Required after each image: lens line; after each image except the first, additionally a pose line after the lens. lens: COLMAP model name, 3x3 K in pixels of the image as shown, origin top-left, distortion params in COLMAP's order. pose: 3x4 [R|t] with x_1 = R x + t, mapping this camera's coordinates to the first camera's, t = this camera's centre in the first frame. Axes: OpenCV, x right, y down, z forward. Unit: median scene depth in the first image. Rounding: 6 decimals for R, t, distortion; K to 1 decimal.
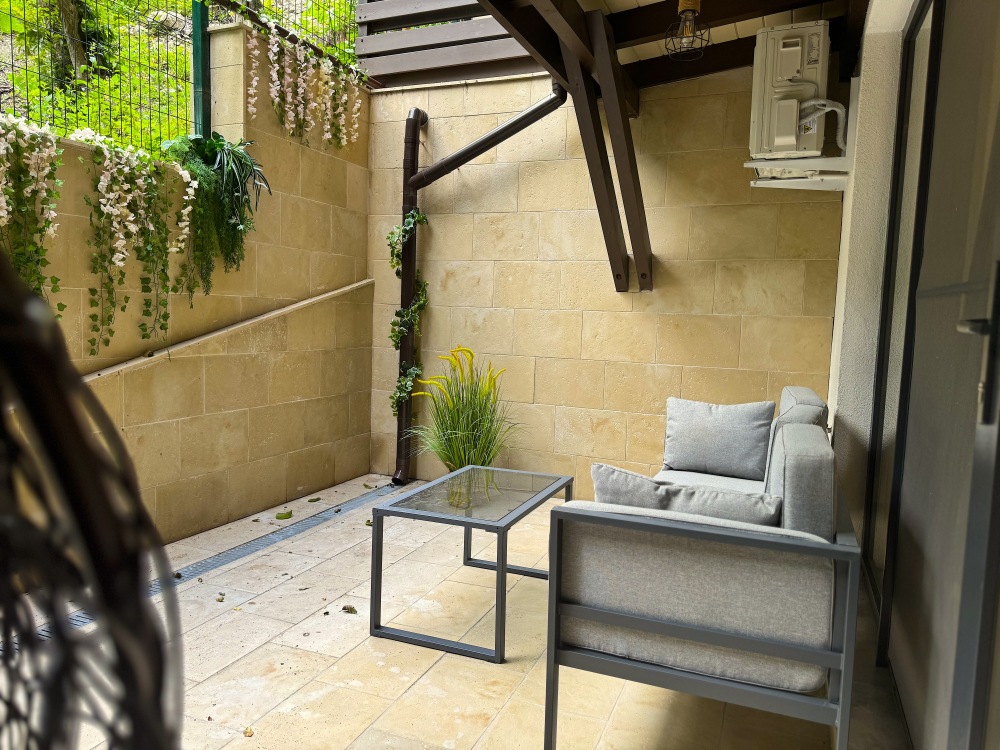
lens RADIAL K [[711.7, 0, 499.5], [0, 711.7, 387.5], [0, 0, 1]] dist [0.121151, -0.212966]
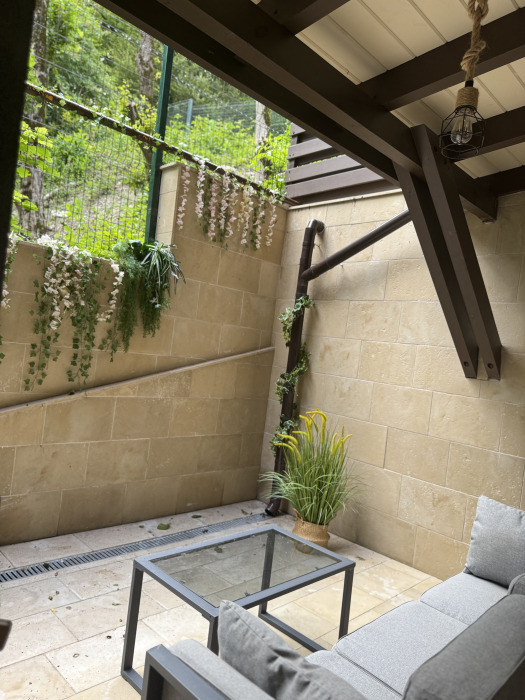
lens RADIAL K [[498.2, 0, 261.8], [0, 498.2, 354.5], [0, 0, 1]] dist [0.121151, -0.212966]
pose [[0.918843, 0.081229, -0.386172, 0.180599], [-0.126158, 0.987696, -0.092418, -0.062377], [0.373913, 0.133637, 0.917786, 0.199518]]
